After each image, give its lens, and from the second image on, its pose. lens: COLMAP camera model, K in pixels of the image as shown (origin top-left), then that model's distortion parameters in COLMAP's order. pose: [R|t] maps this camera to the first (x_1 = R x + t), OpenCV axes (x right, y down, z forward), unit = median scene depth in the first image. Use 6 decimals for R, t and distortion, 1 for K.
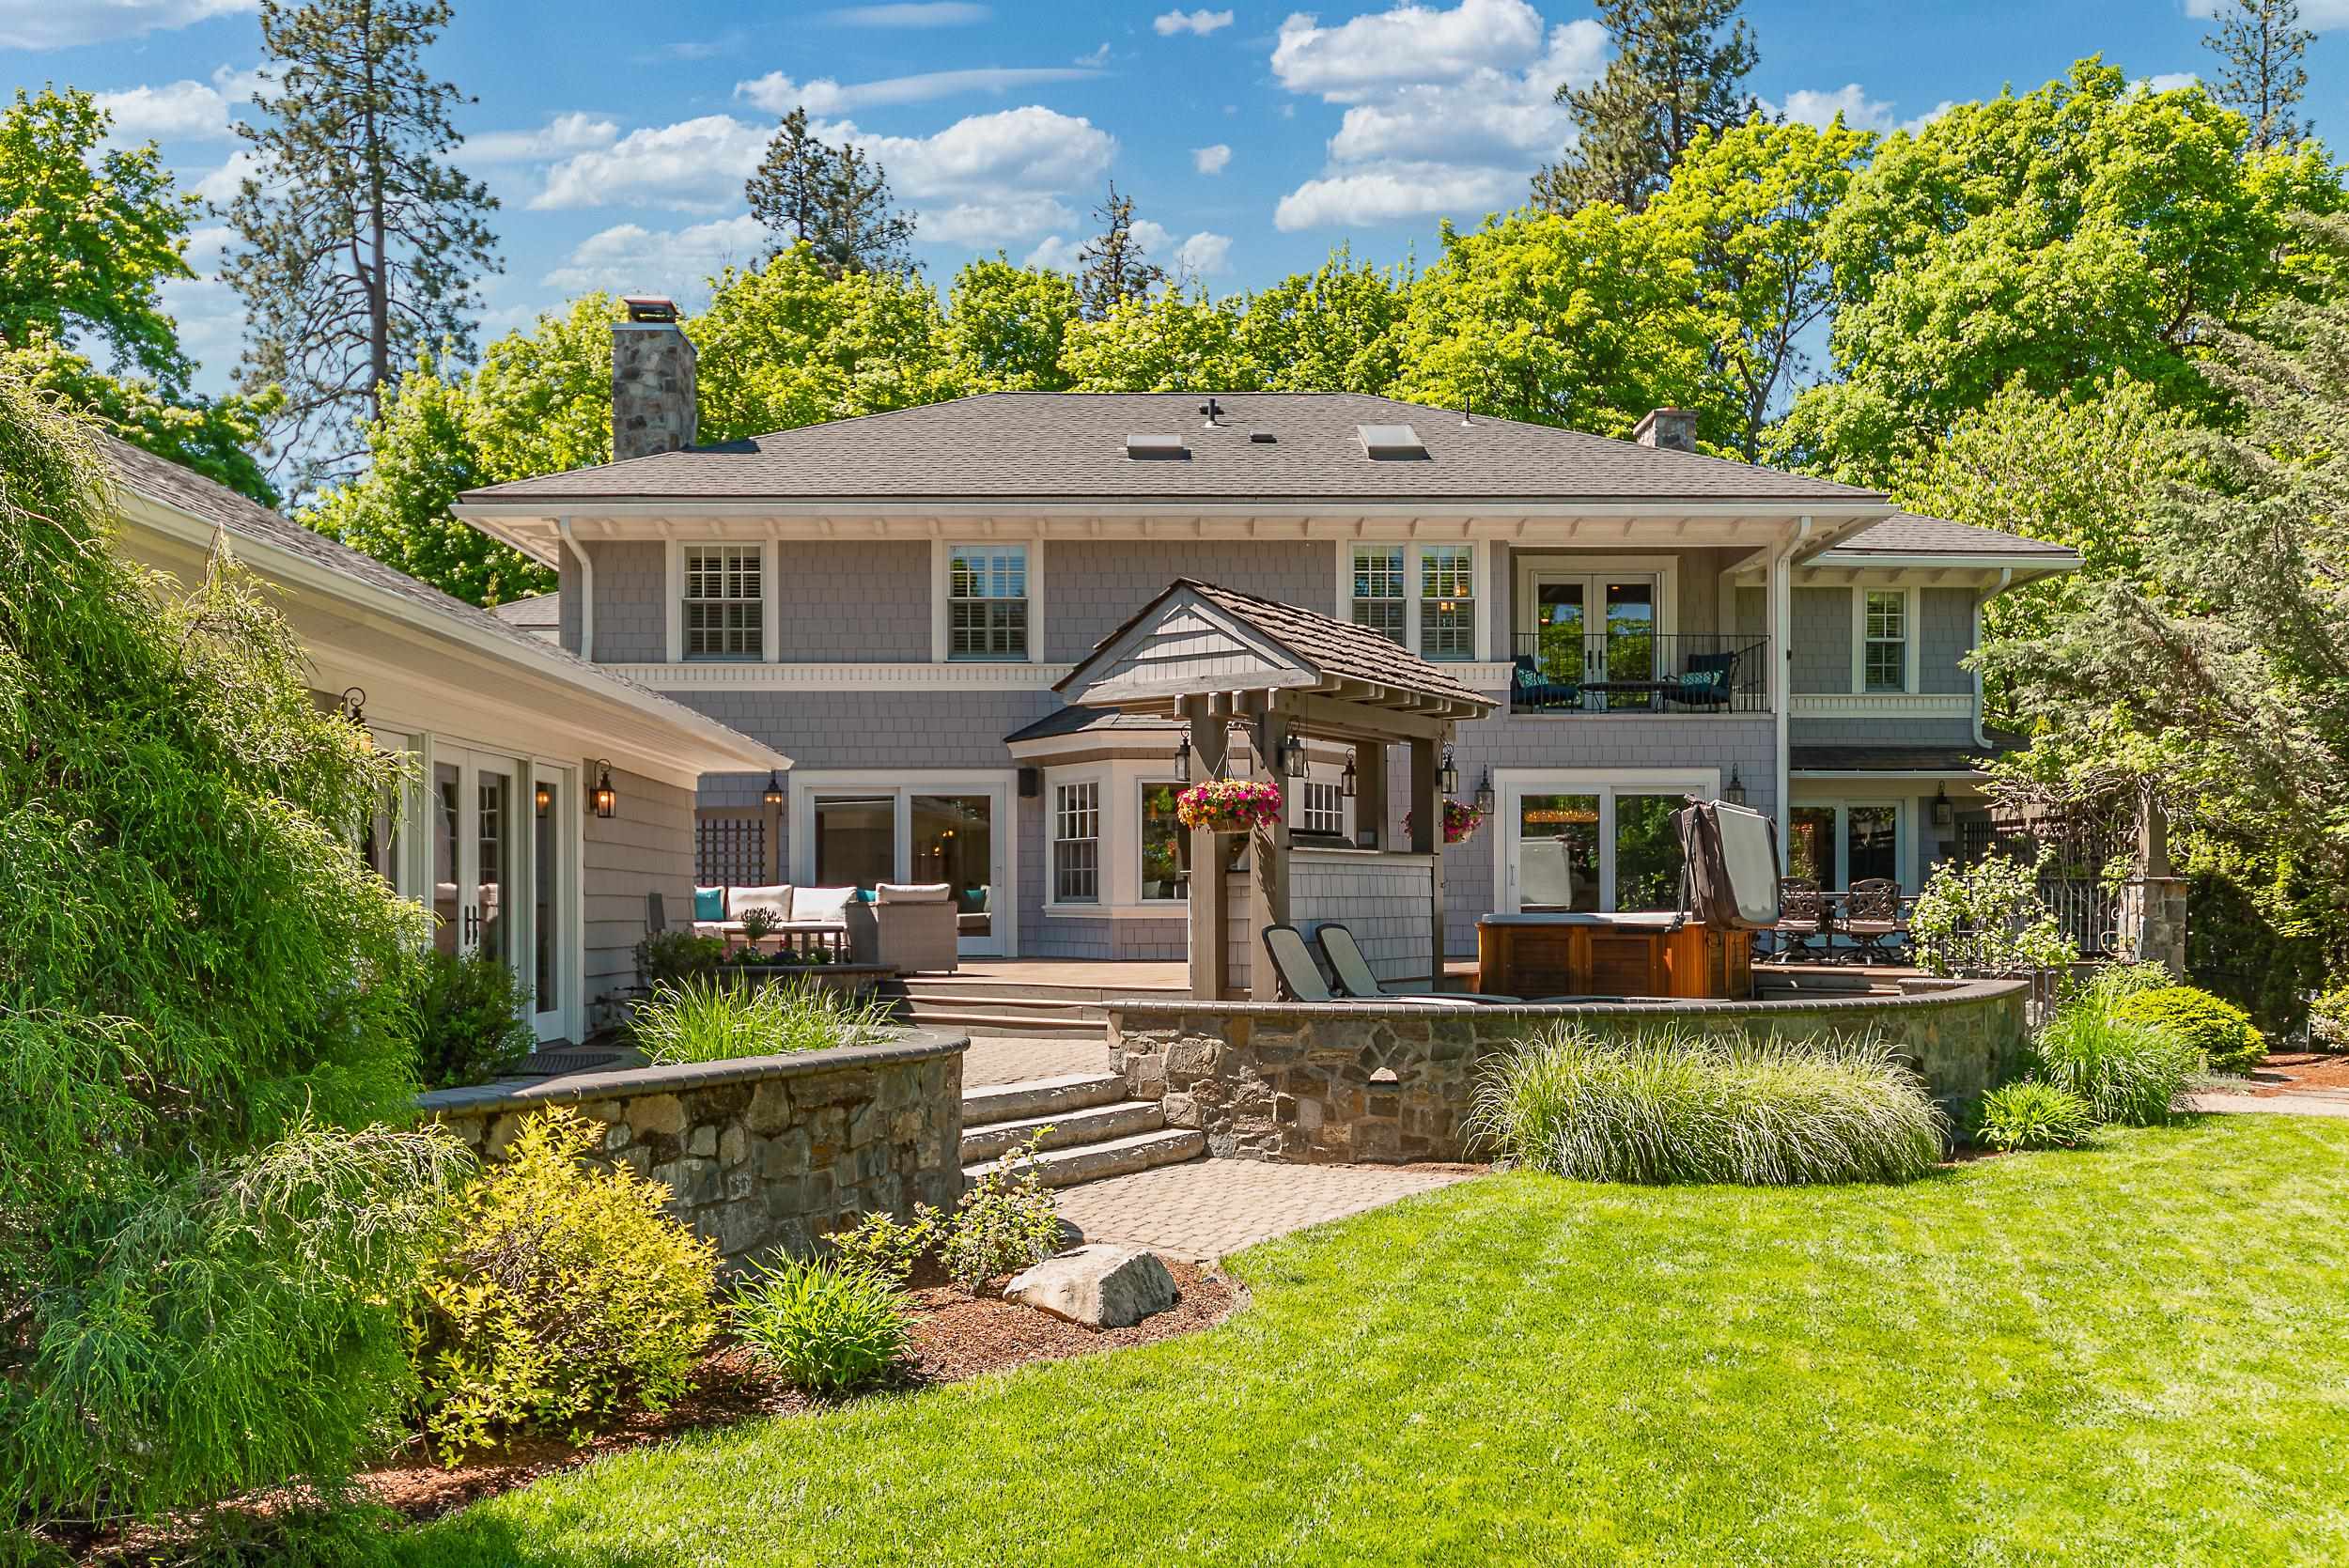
lens RADIAL K [[1817.7, 0, 1105.4], [0, 1817.7, 903.9], [0, 0, 1]] dist [-0.001751, 0.002228]
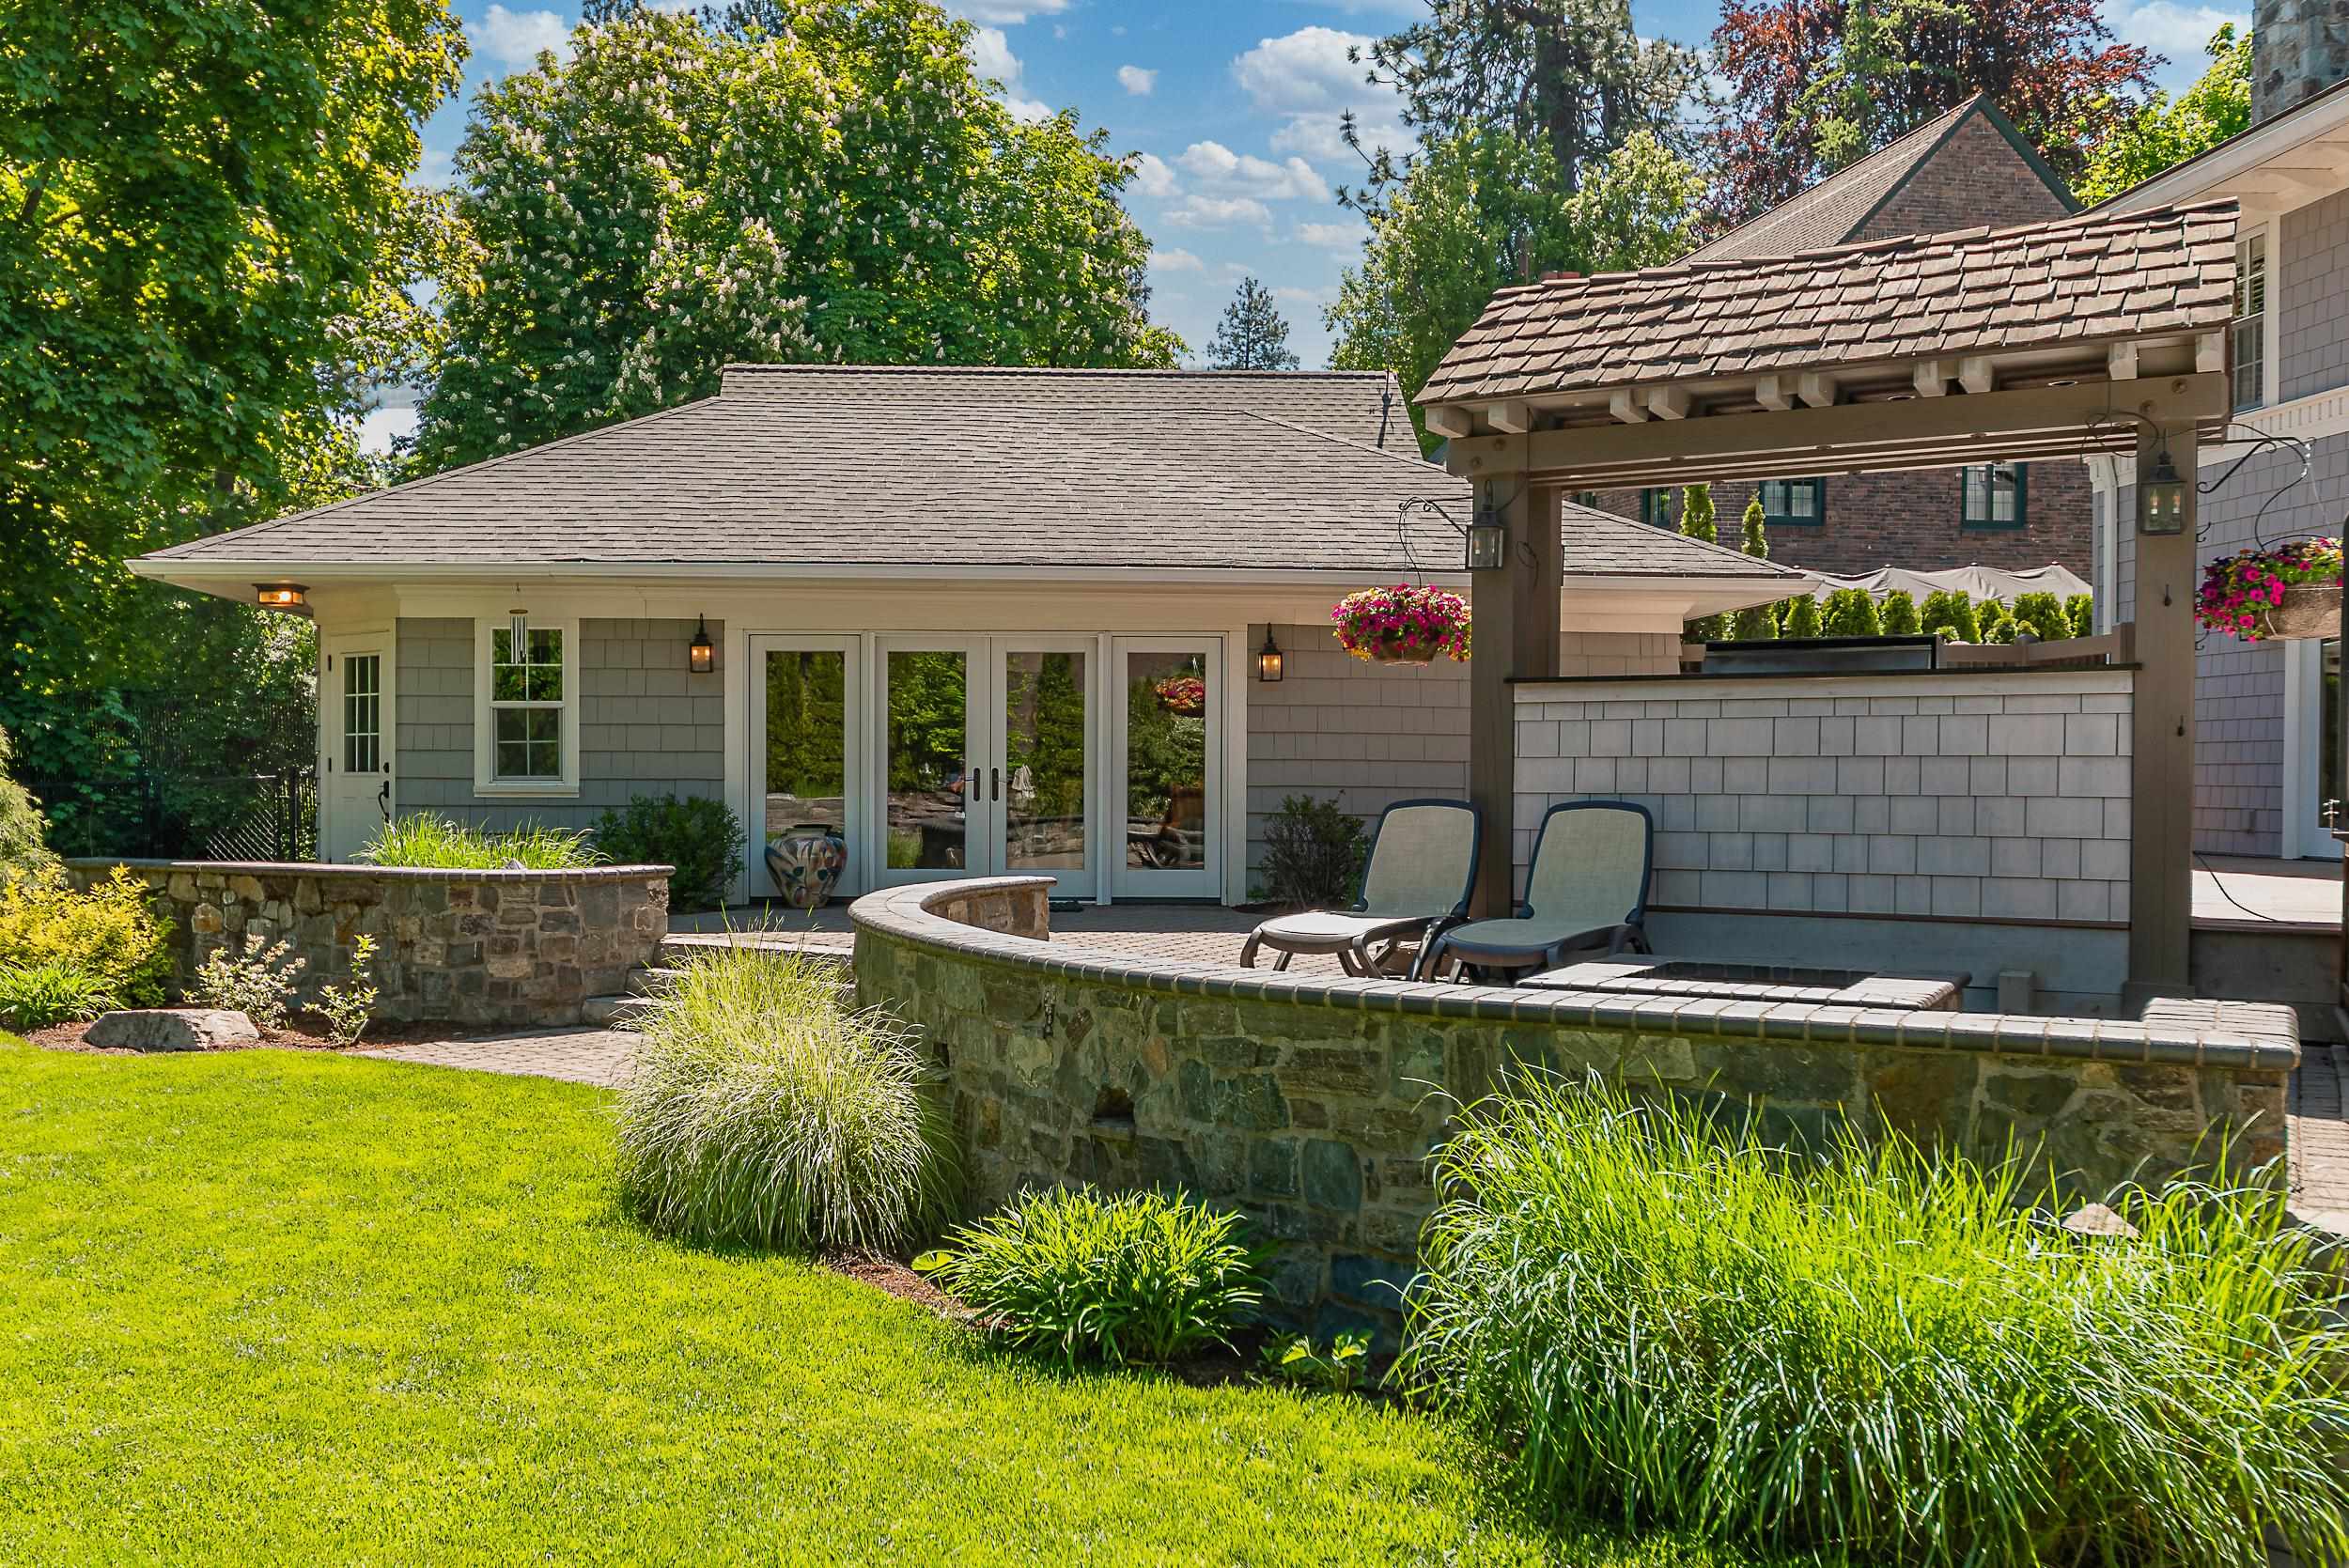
lens RADIAL K [[2163.5, 0, 1170.8], [0, 2163.5, 819.0], [0, 0, 1]] dist [0.002121, 0.001336]
pose [[0.061193, 0.023105, -0.997858, 0.878470], [-0.005312, 0.999725, 0.022823, 0.001141], [0.998112, 0.003904, 0.061299, 0.846724]]
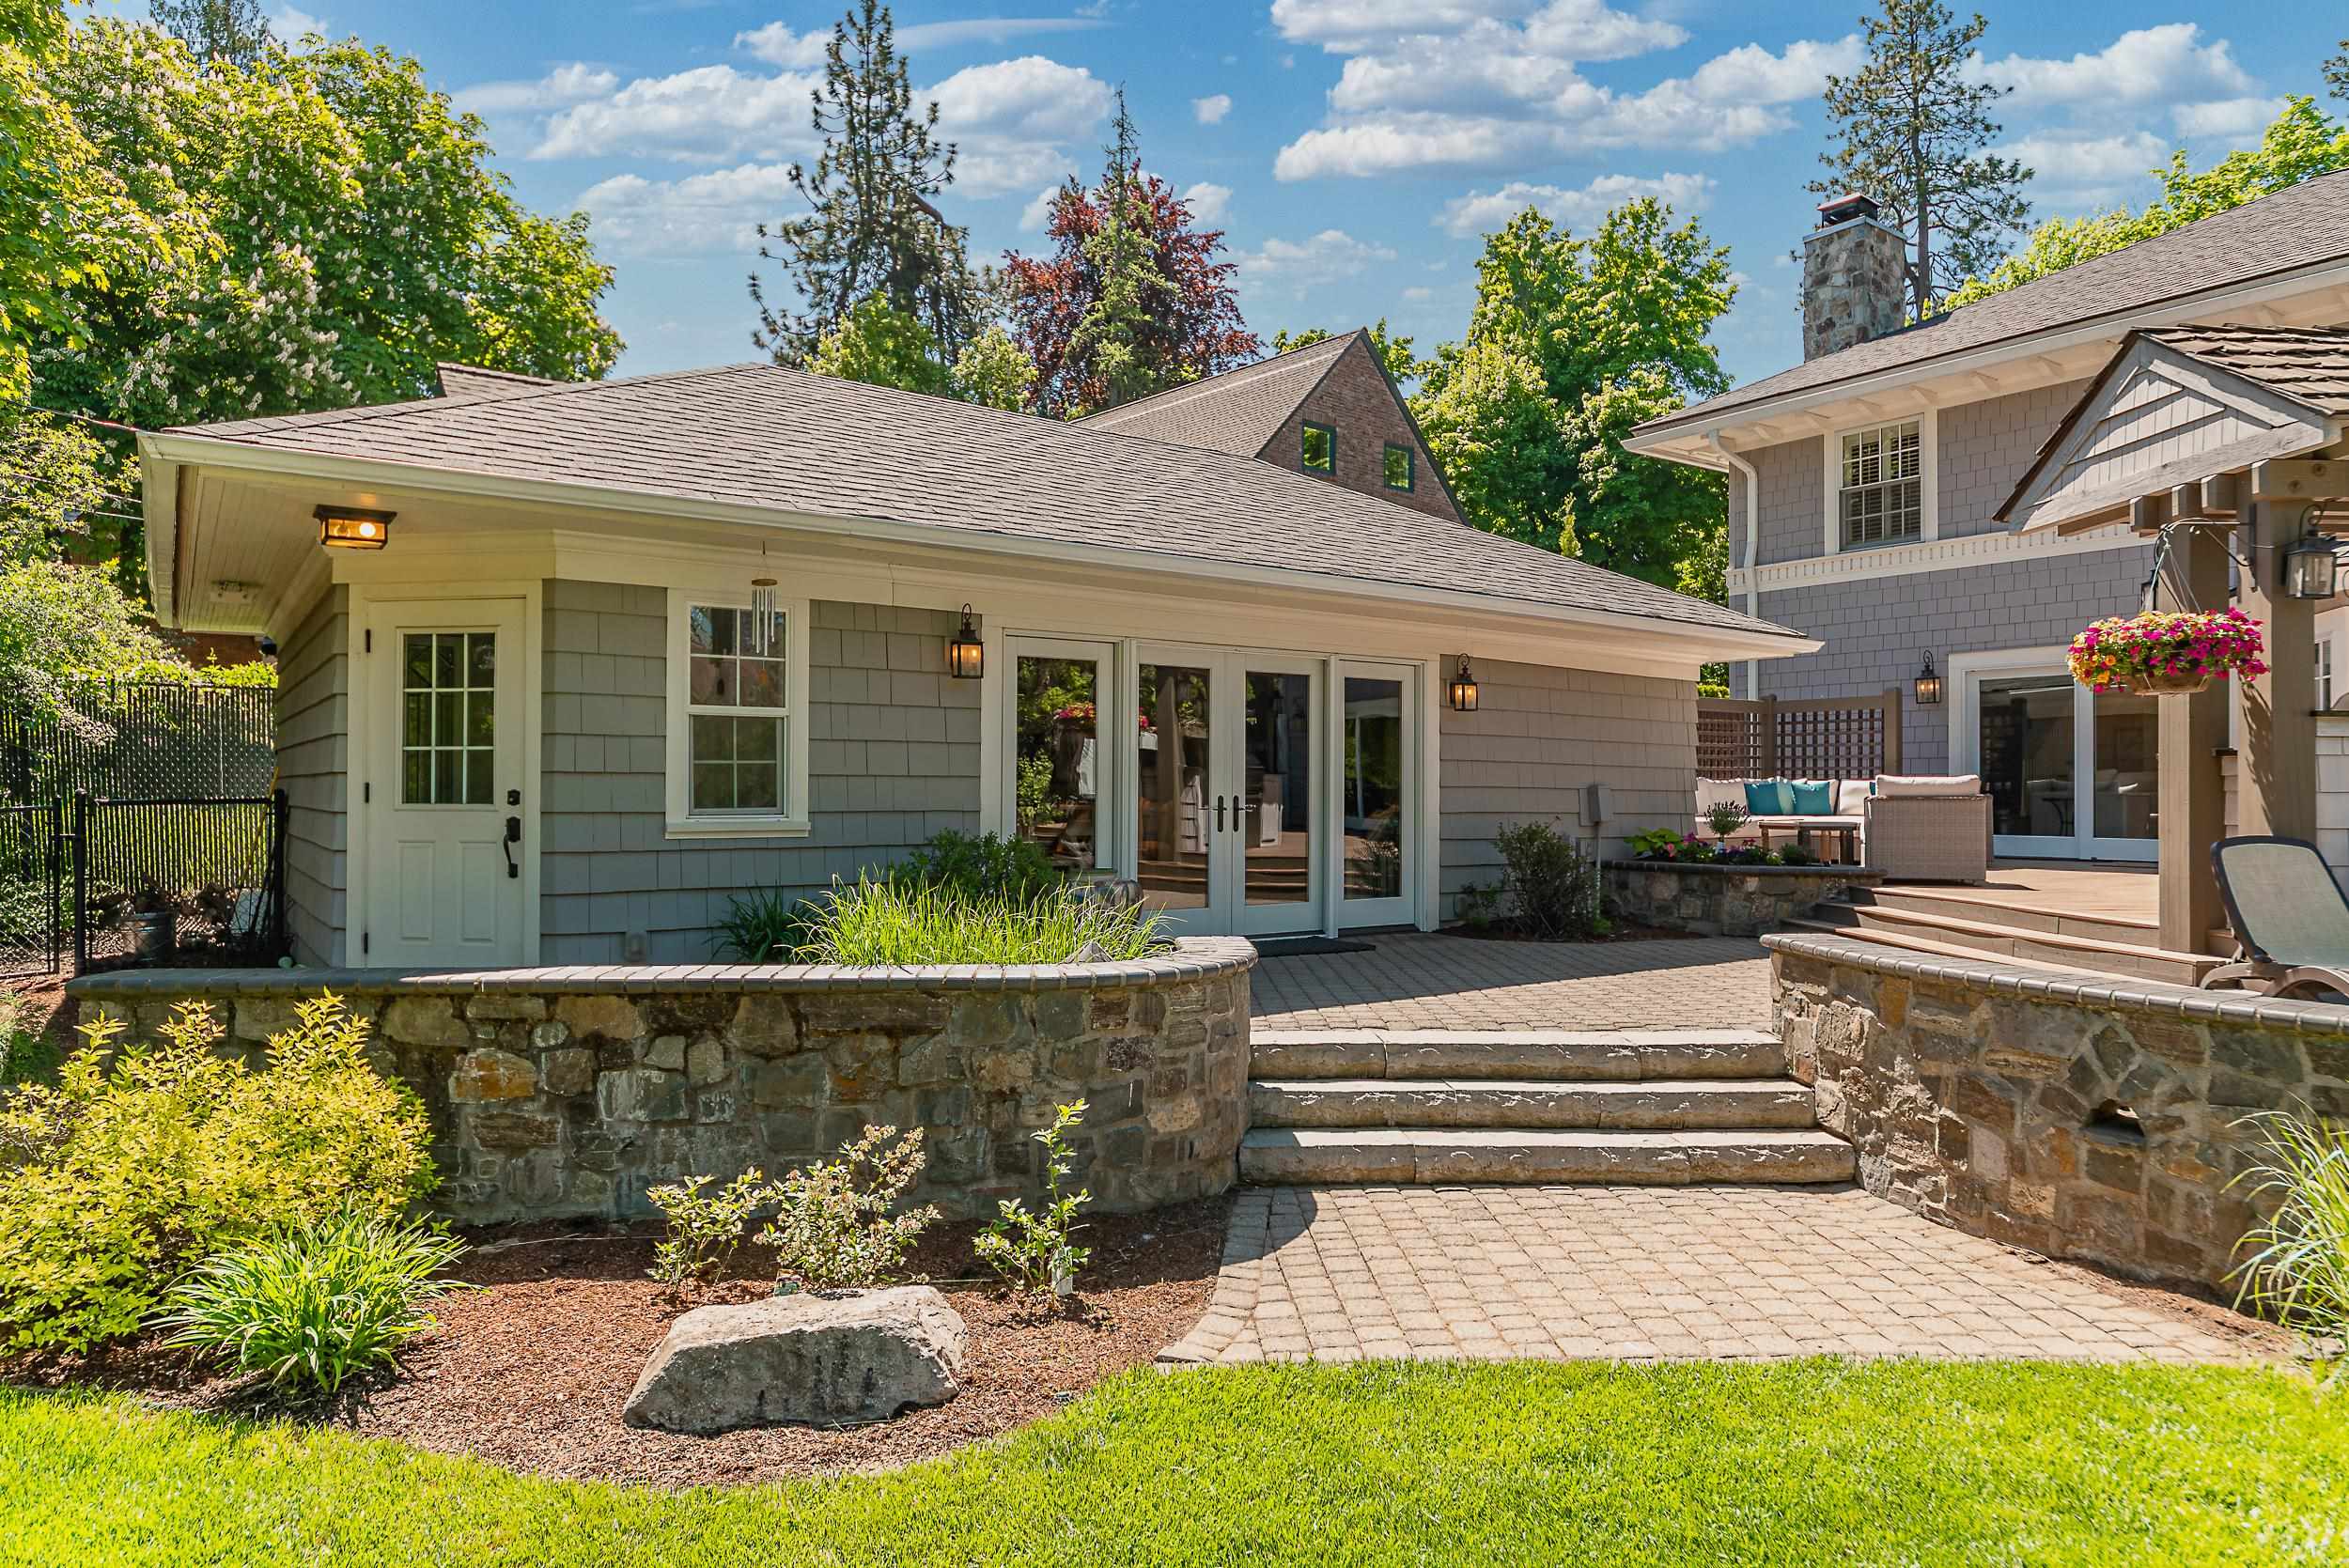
lens RADIAL K [[1388.0, 0, 1174.5], [0, 1388.0, 784.0], [0, 0, 1]] dist [-0.001868, -0.003154]
pose [[0.589877, -0.000317, -0.807493, 0.250798], [-0.006448, 0.999966, -0.005103, -0.001628], [0.807468, 0.008217, 0.589855, 0.399949]]
